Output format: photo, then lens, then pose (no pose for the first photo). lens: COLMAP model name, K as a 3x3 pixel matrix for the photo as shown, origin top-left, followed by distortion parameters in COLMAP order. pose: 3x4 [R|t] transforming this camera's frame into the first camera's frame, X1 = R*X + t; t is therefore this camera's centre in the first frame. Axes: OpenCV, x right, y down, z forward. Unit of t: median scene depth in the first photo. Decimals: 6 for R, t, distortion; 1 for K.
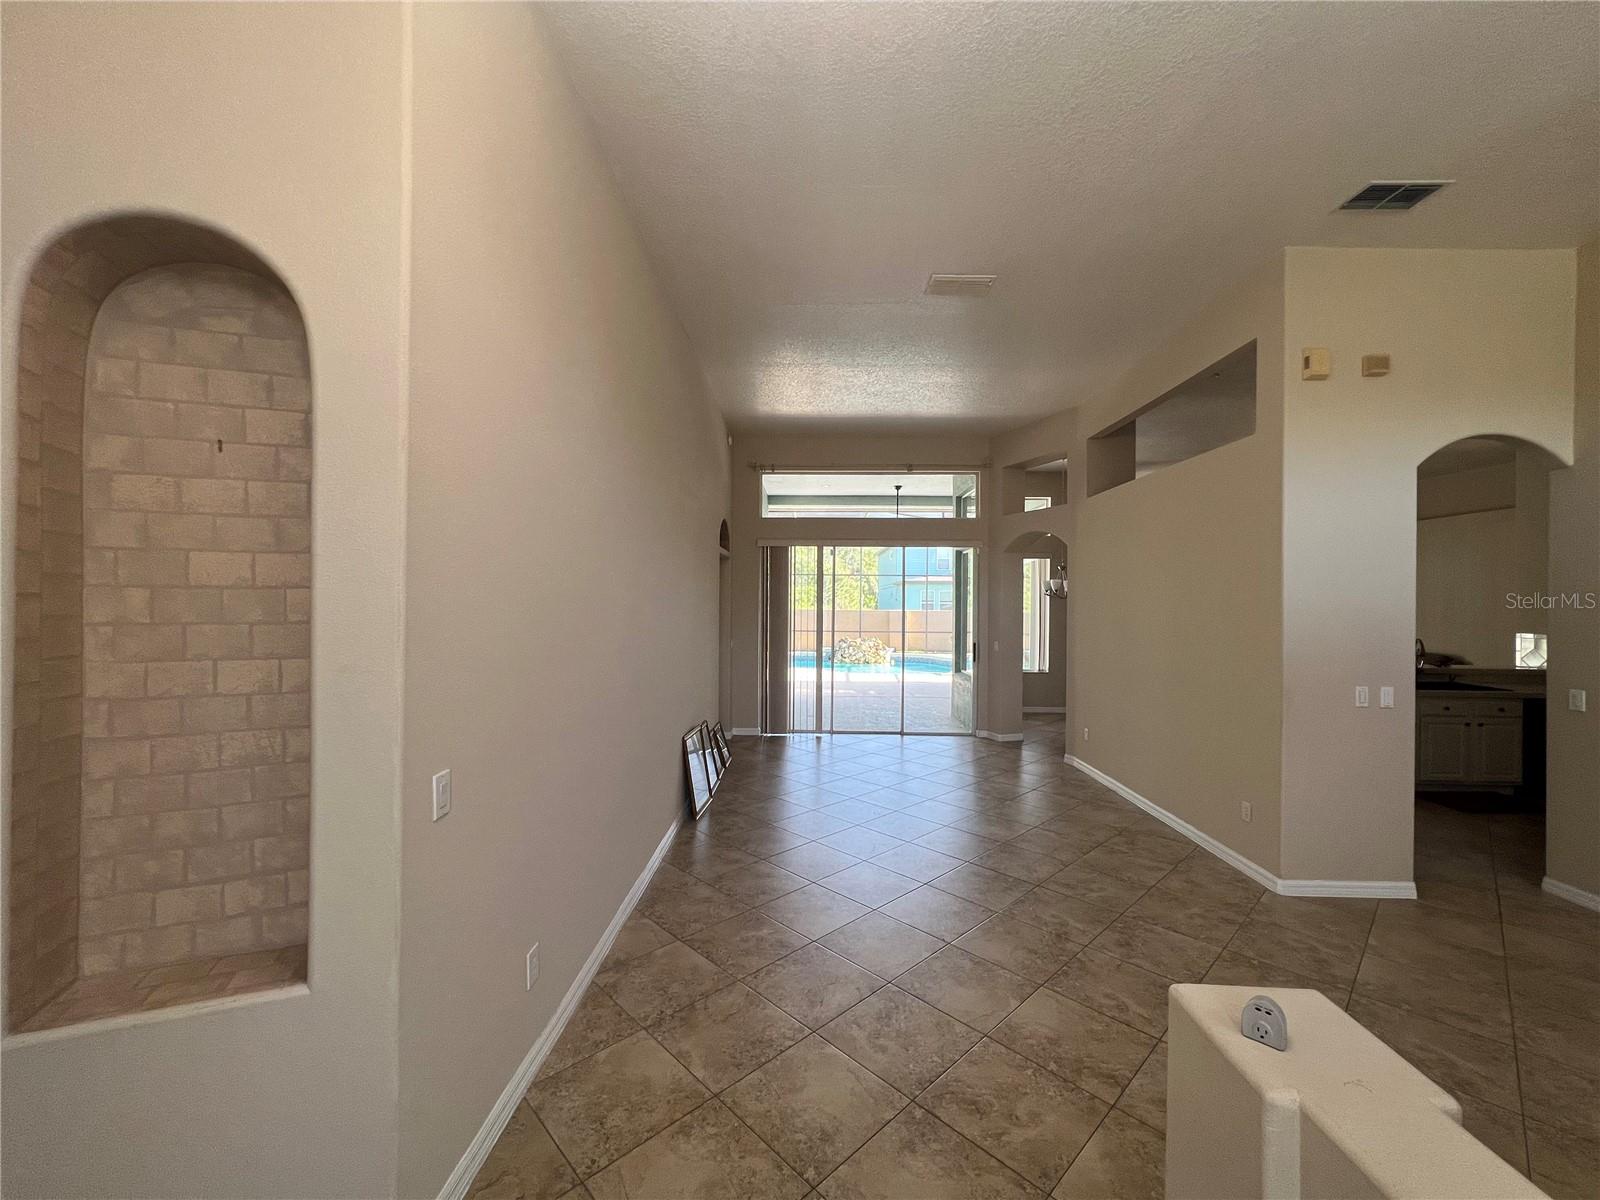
lens RADIAL K [[640.5, 0, 798.2], [0, 640.5, 601.6], [0, 0, 1]] dist [0.000026, 0.000085]
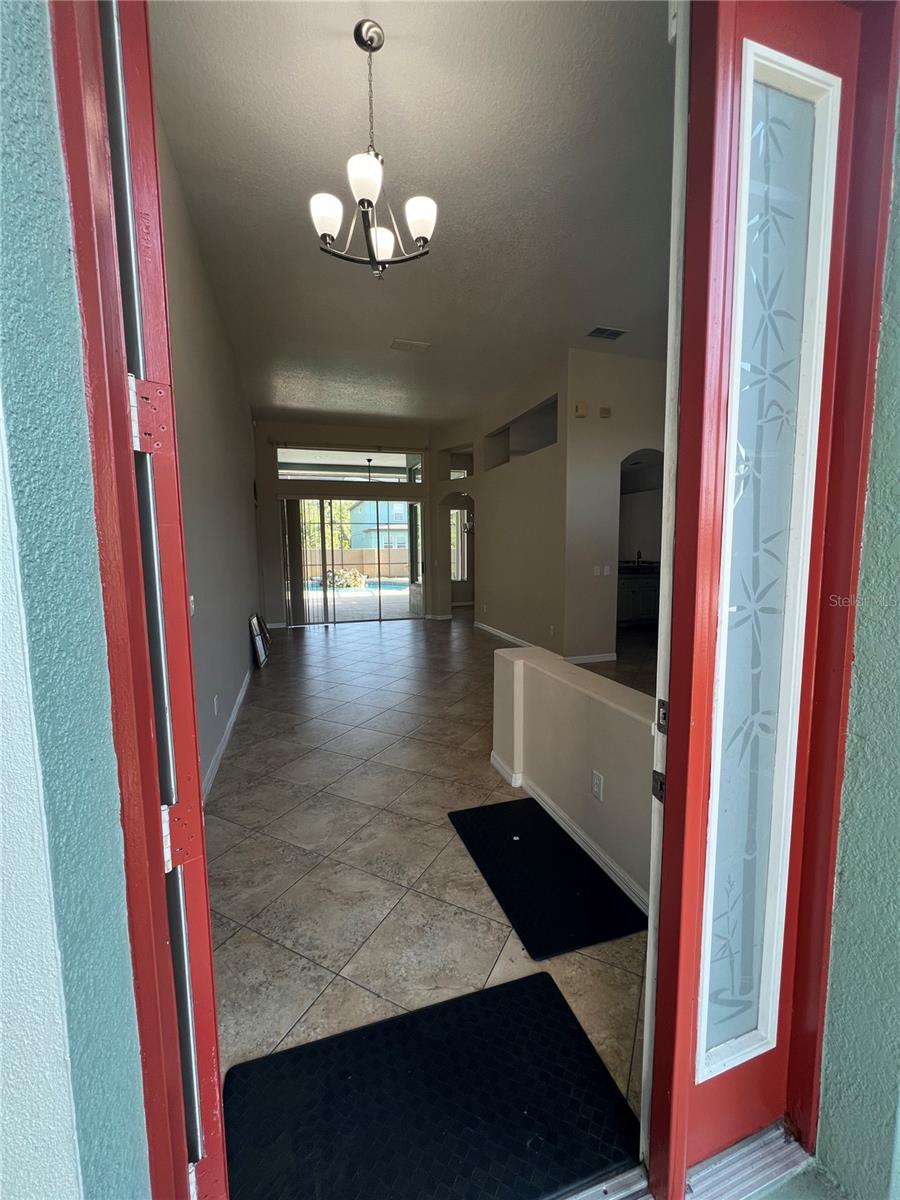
lens RADIAL K [[480.4, 0, 448.5], [0, 480.4, 598.3], [0, 0, 1]] dist [0.000026, 0.000085]
pose [[0.947104, -0.052759, 0.316562, -0.093032], [0.018492, 0.993727, 0.110294, 0.042954], [-0.320395, -0.098606, 0.942138, -0.308943]]
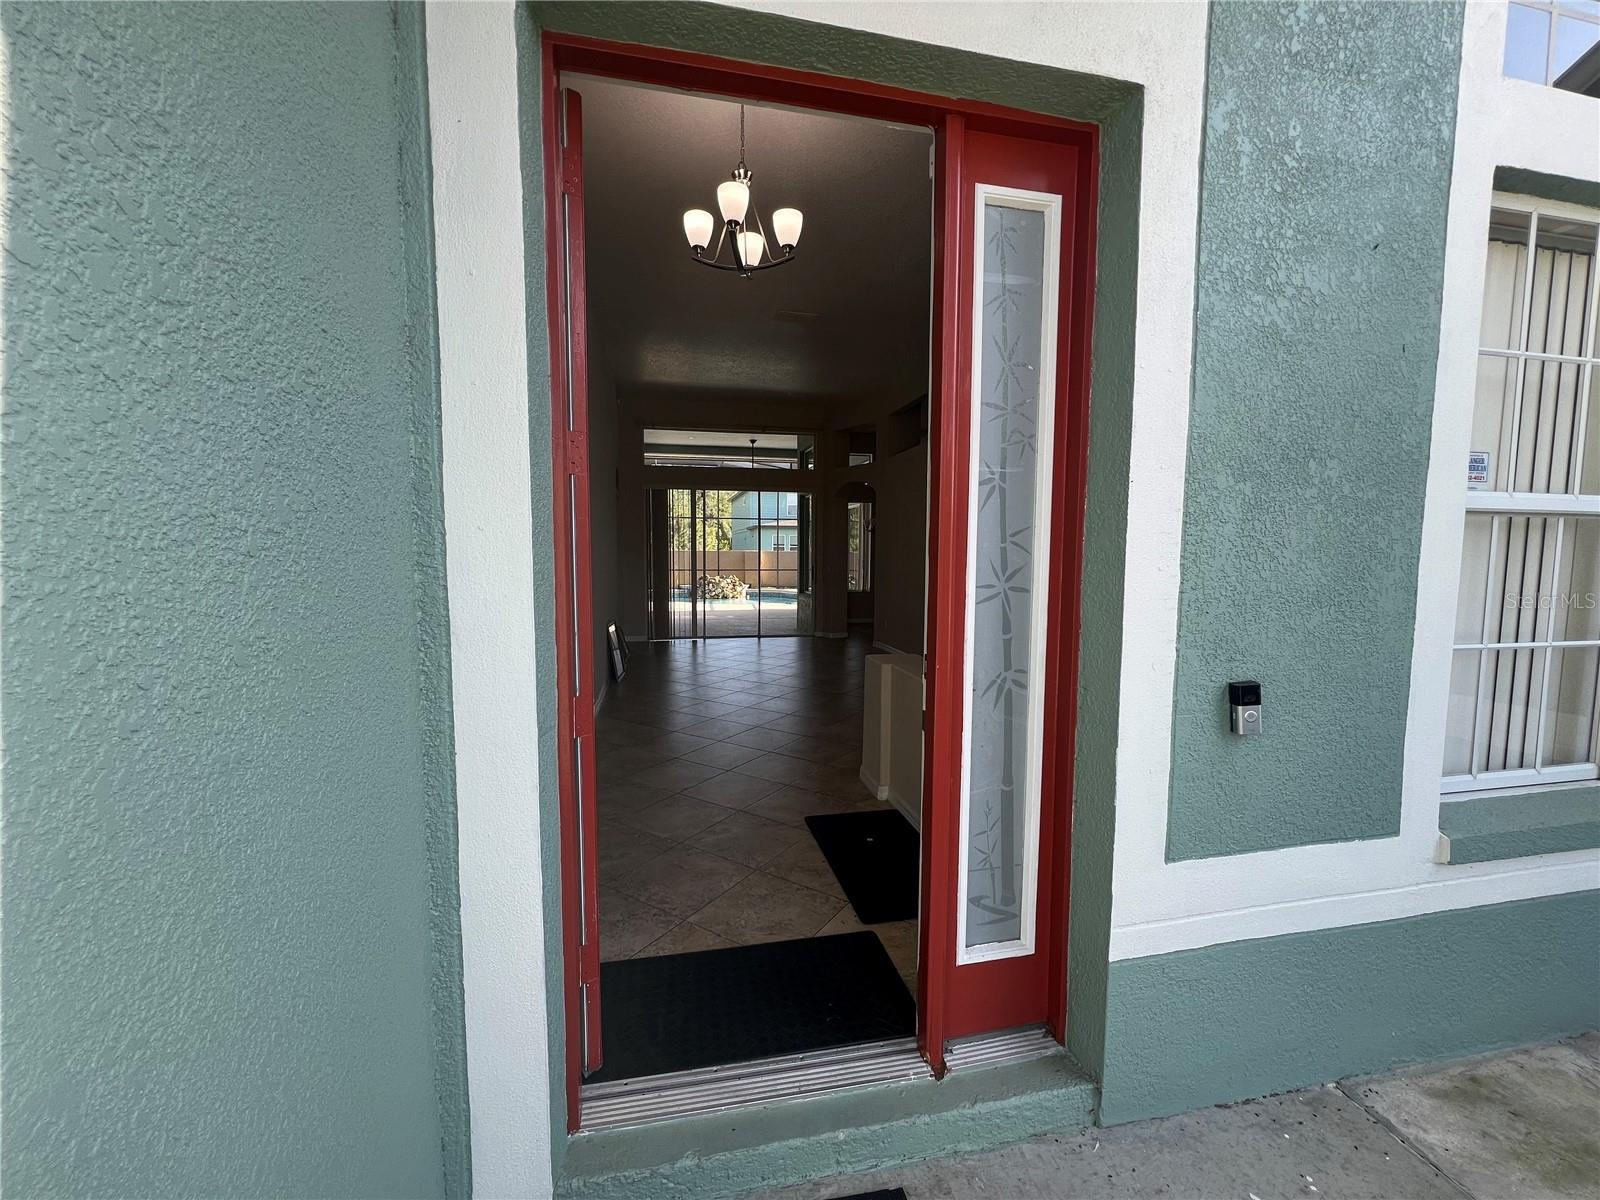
lens RADIAL K [[640.5, 0, 798.2], [0, 640.5, 601.6], [0, 0, 1]] dist [0.000026, 0.000085]
pose [[0.973896, -0.022348, 0.225890, -0.095311], [0.003773, 0.996598, 0.082326, 0.051600], [-0.226961, -0.079325, 0.970668, -0.496731]]
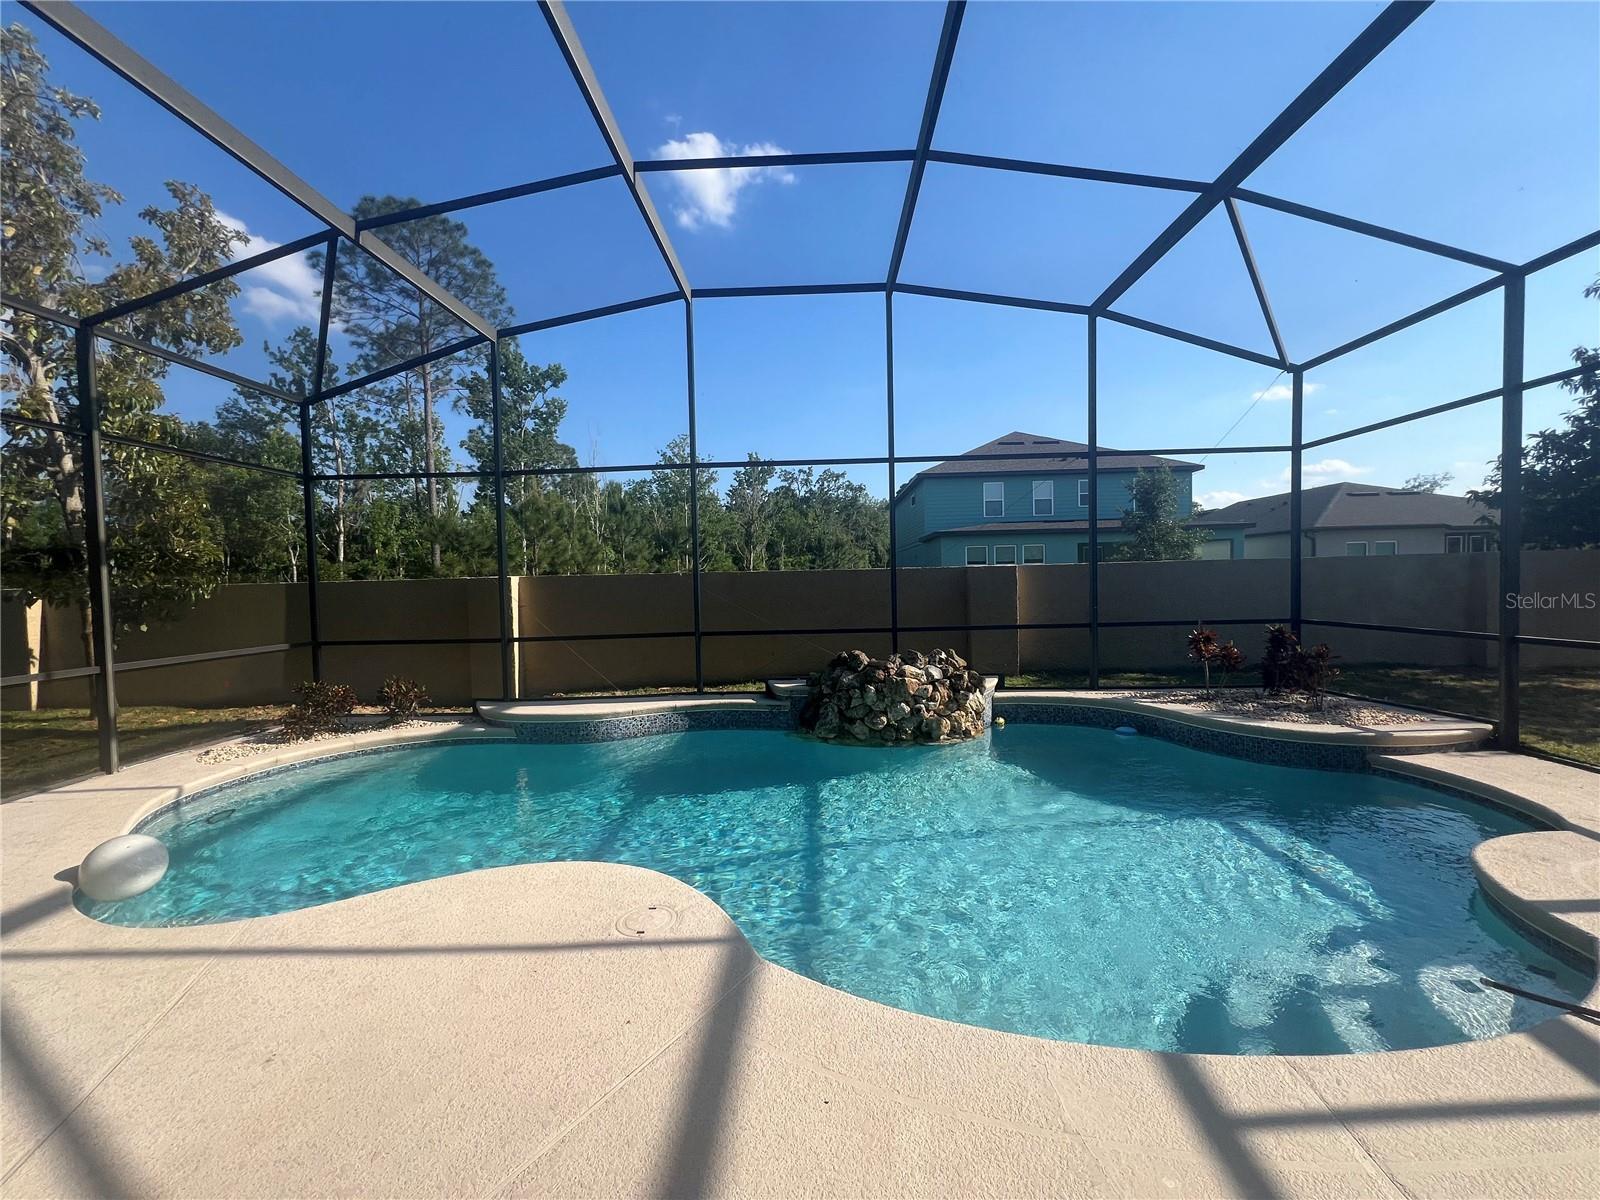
lens RADIAL K [[640.5, 0, 798.2], [0, 640.5, 601.6], [0, 0, 1]] dist [0.000026, 0.000085]
pose [[0.999429, -0.030077, -0.015365, 0.250221], [0.030566, 0.998998, 0.032685, 0.095738], [0.014366, -0.033136, 0.999348, 3.216413]]
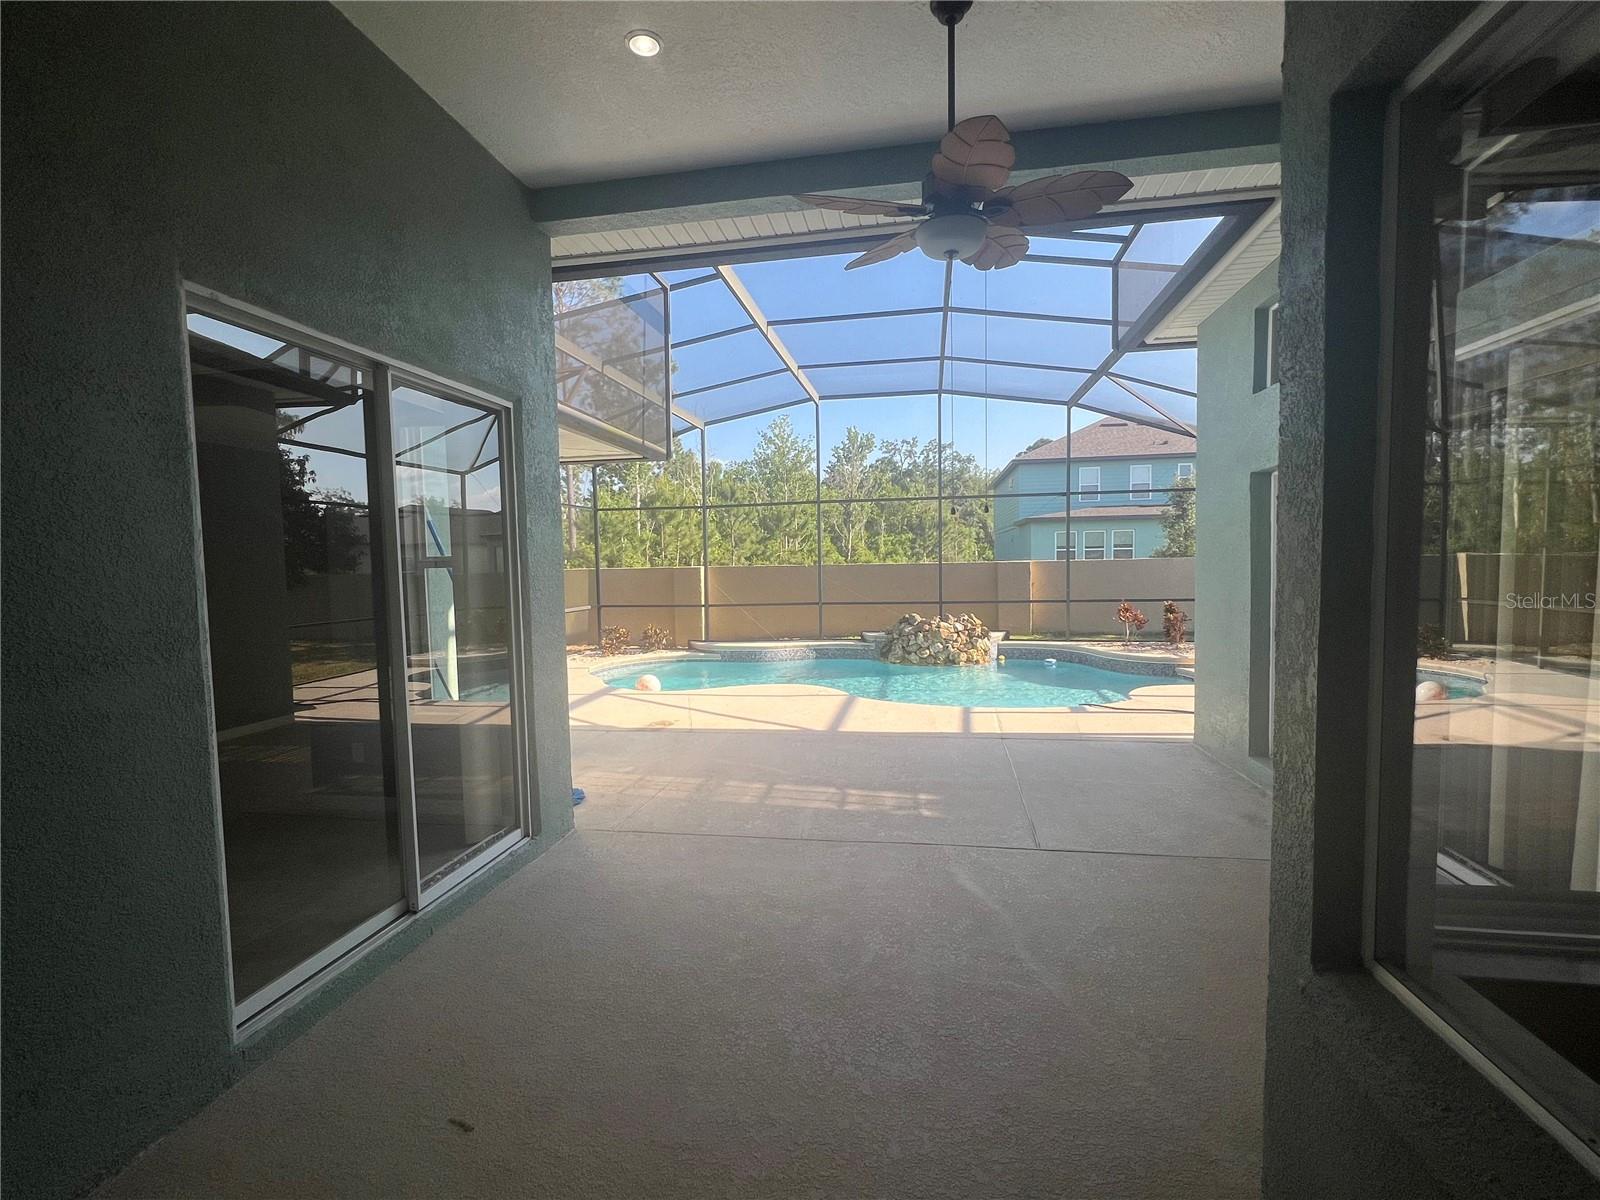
lens RADIAL K [[725.9, 0, 800.0], [0, 725.9, 600.0], [0, 0, 1]] dist [0.000492, 0.000045]
pose [[0.987745, -0.017683, -0.155073, 0.357899], [0.026389, 0.998178, 0.054265, 0.039963], [0.153831, -0.057692, 0.986412, 1.809752]]
